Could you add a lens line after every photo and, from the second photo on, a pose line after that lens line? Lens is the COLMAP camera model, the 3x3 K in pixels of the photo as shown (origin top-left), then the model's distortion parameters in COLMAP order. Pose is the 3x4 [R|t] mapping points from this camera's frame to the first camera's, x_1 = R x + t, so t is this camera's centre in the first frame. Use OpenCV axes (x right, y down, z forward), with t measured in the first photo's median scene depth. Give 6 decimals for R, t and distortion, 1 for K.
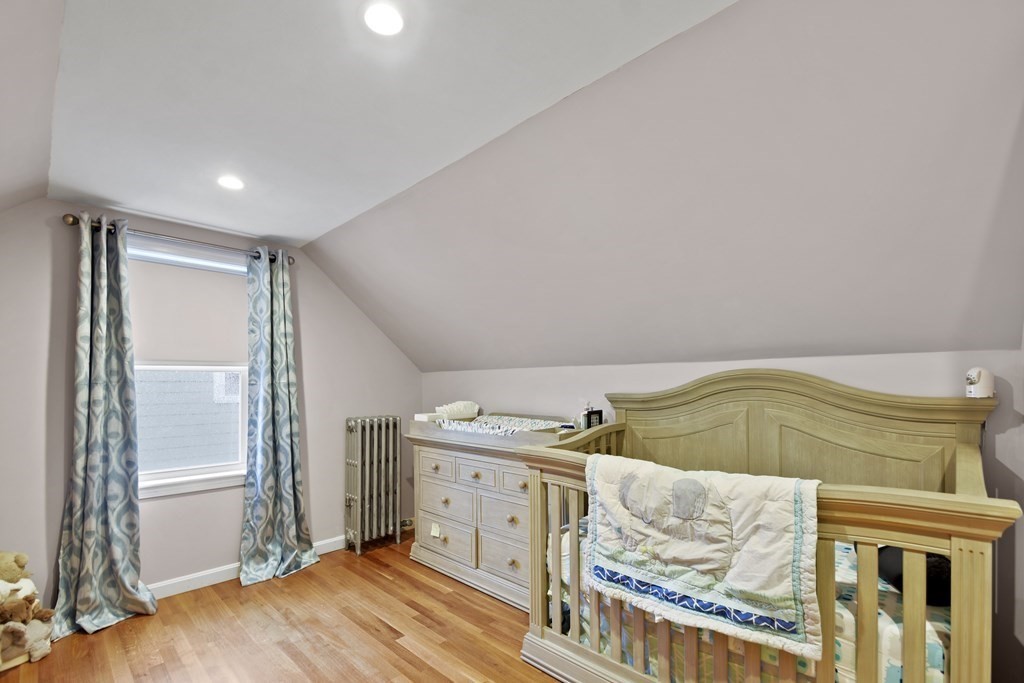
lens RADIAL K [[445.3, 0, 510.1], [0, 445.3, 378.5], [0, 0, 1]] dist [-0.001756, -0.000778]
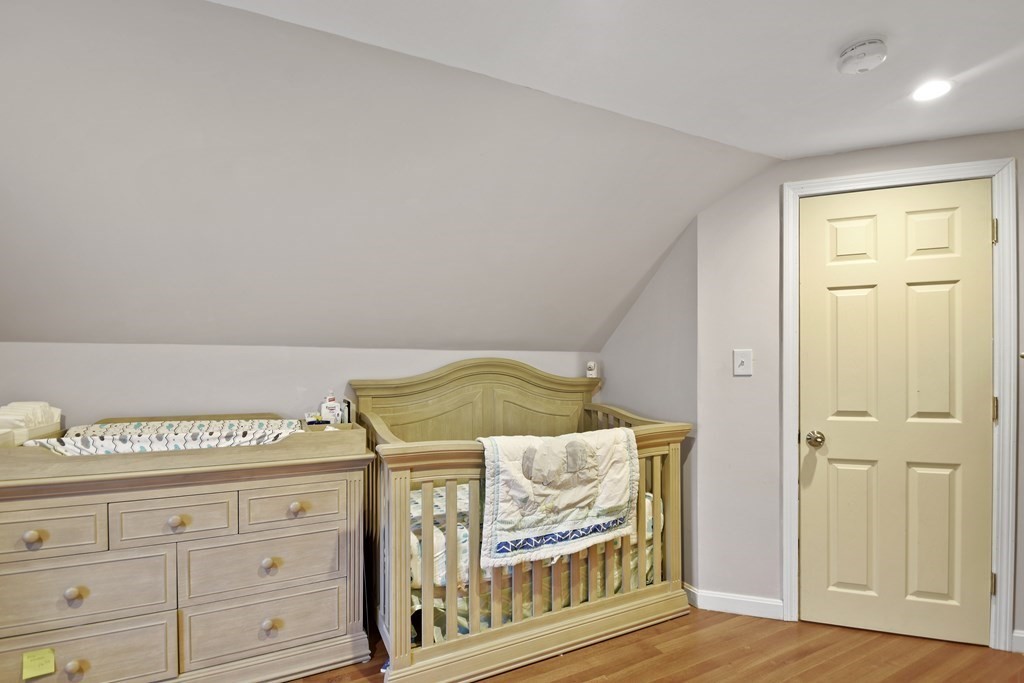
lens RADIAL K [[453.2, 0, 515.0], [0, 453.2, 370.5], [0, 0, 1]] dist [-0.000378, -0.000583]
pose [[0.356215, 0.003316, 0.934398, -0.817440], [-0.012056, 0.999927, 0.001047, 0.015334], [-0.934326, -0.011638, 0.356229, 0.613975]]
